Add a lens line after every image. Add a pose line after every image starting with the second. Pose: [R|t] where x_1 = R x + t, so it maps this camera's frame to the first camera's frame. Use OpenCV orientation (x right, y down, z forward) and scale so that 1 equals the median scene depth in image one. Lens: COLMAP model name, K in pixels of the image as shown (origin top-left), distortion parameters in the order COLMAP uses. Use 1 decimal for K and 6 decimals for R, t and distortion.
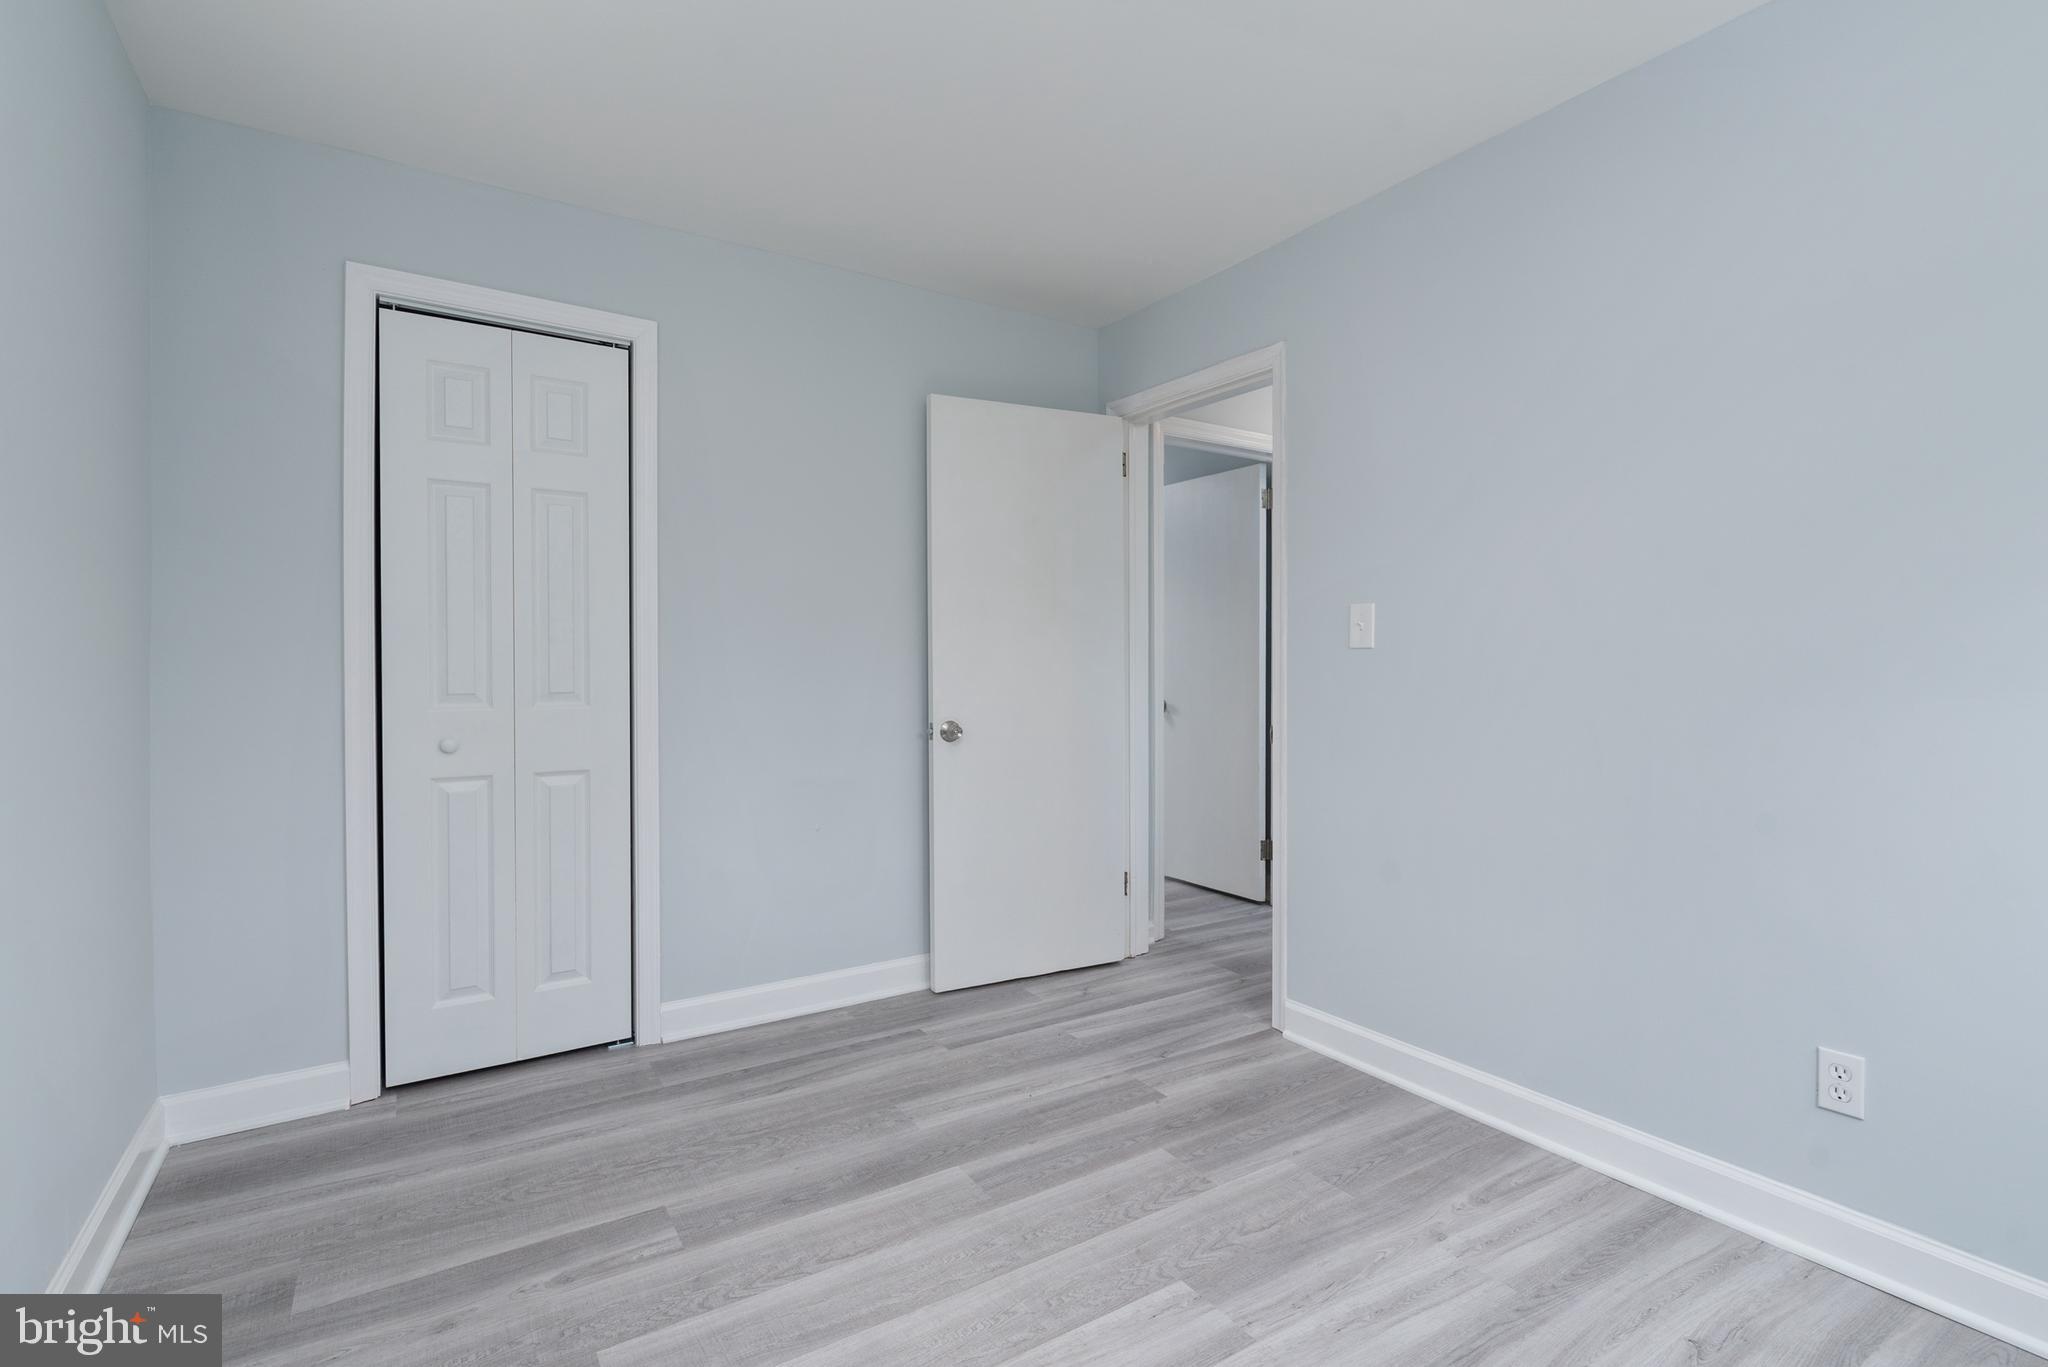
lens RADIAL K [[931.6, 0, 1027.5], [0, 931.6, 688.1], [0, 0, 1]] dist [-0.000164, -0.005218]
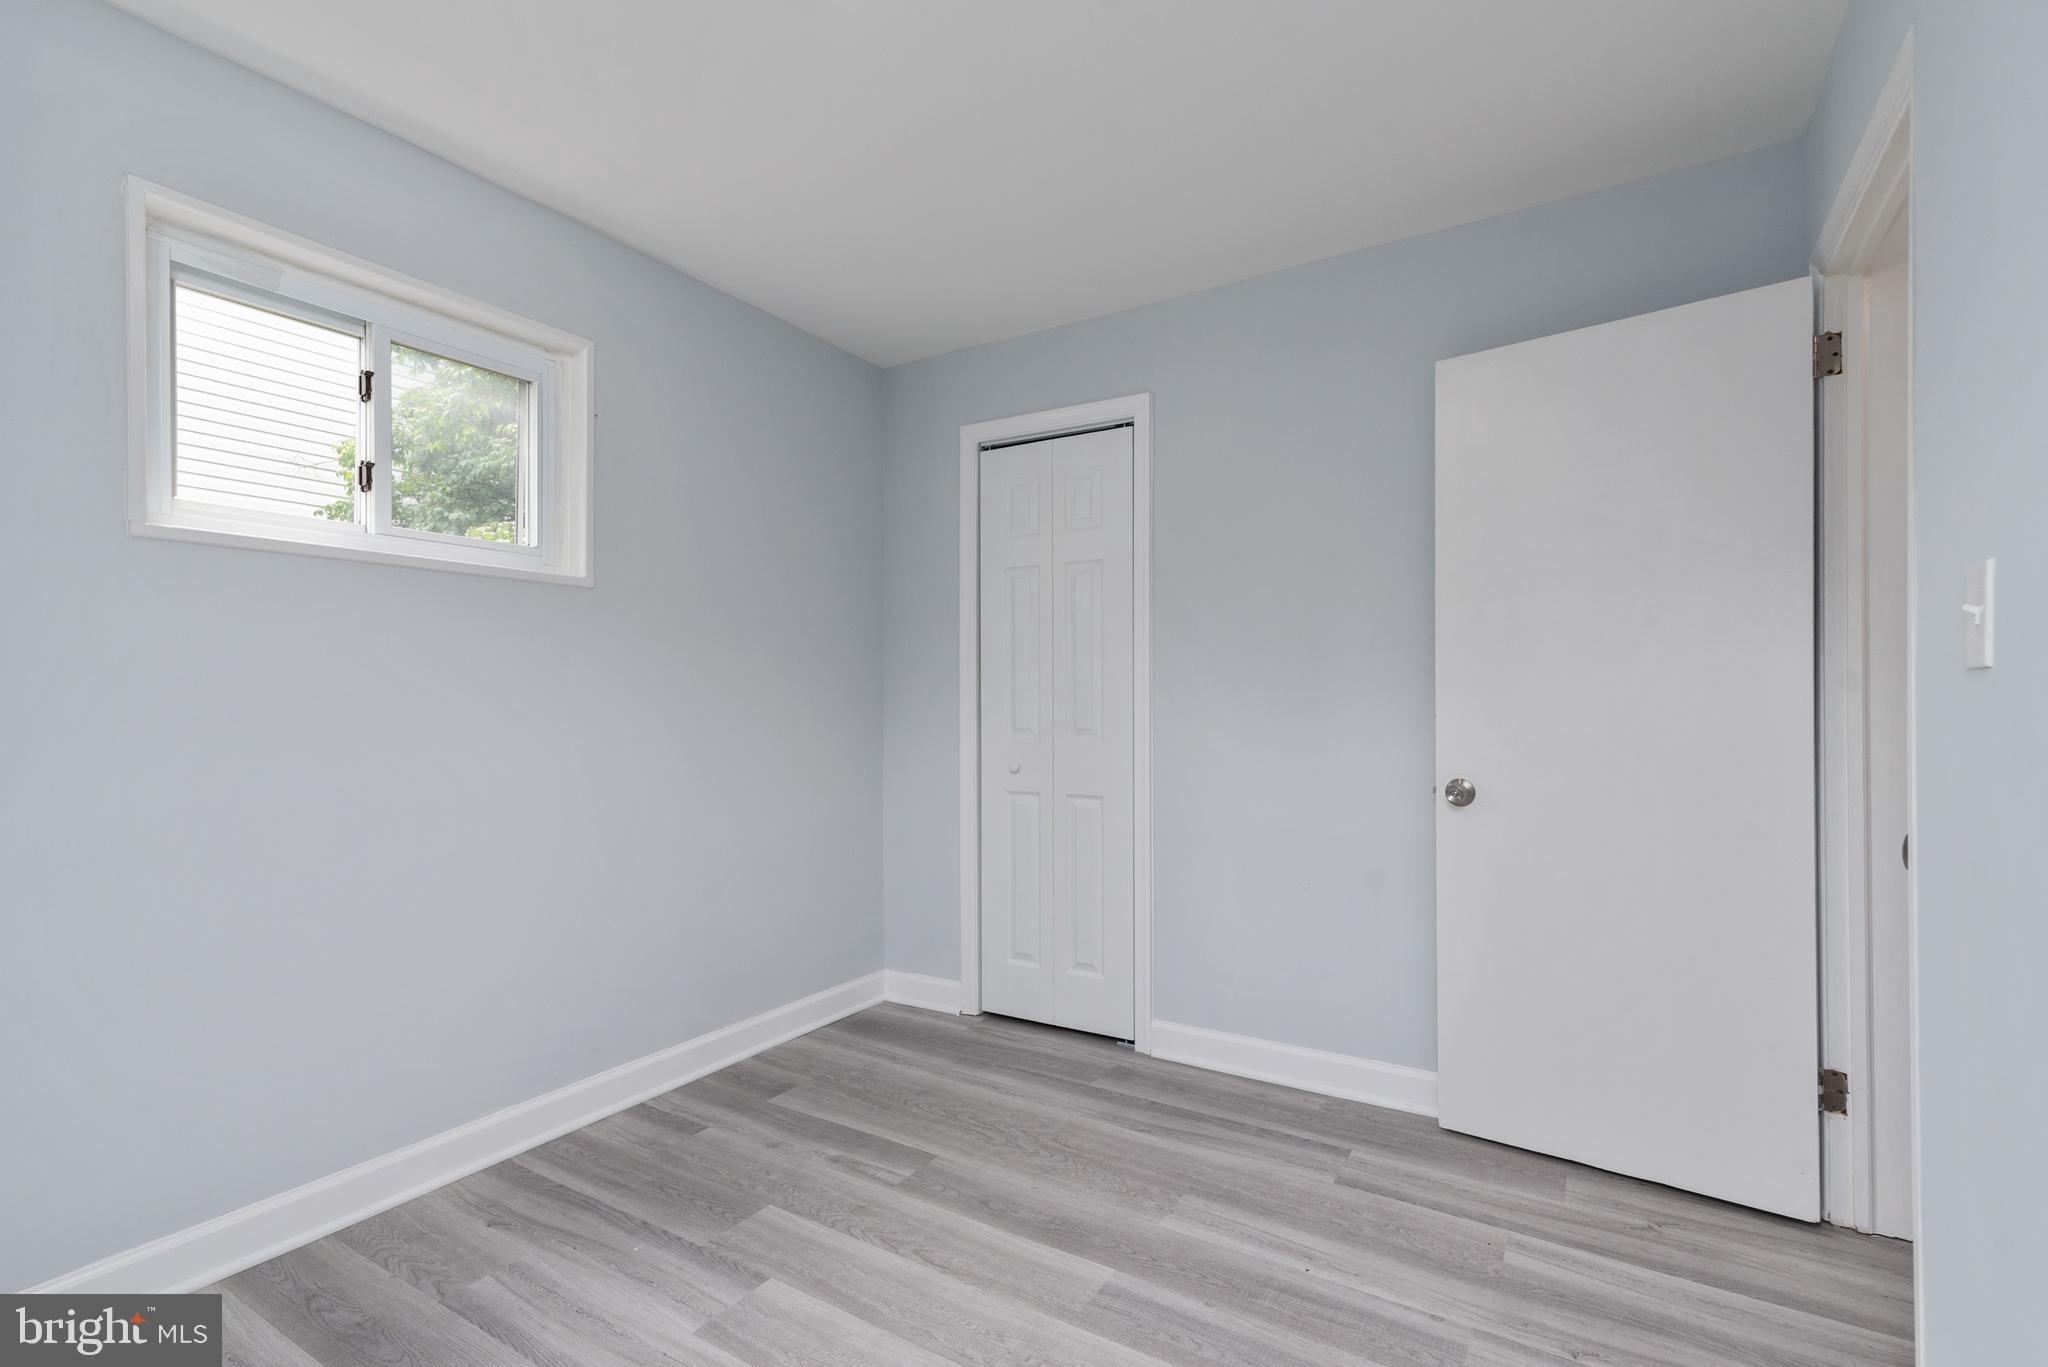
lens RADIAL K [[933.6, 0, 1055.8], [0, 933.6, 718.7], [0, 0, 1]] dist [0.002300, 0.010386]
pose [[0.441790, 0.012311, -0.897034, 0.595331], [-0.022677, 0.999740, 0.002552, -0.011878], [0.896832, 0.019215, 0.441954, 0.466712]]
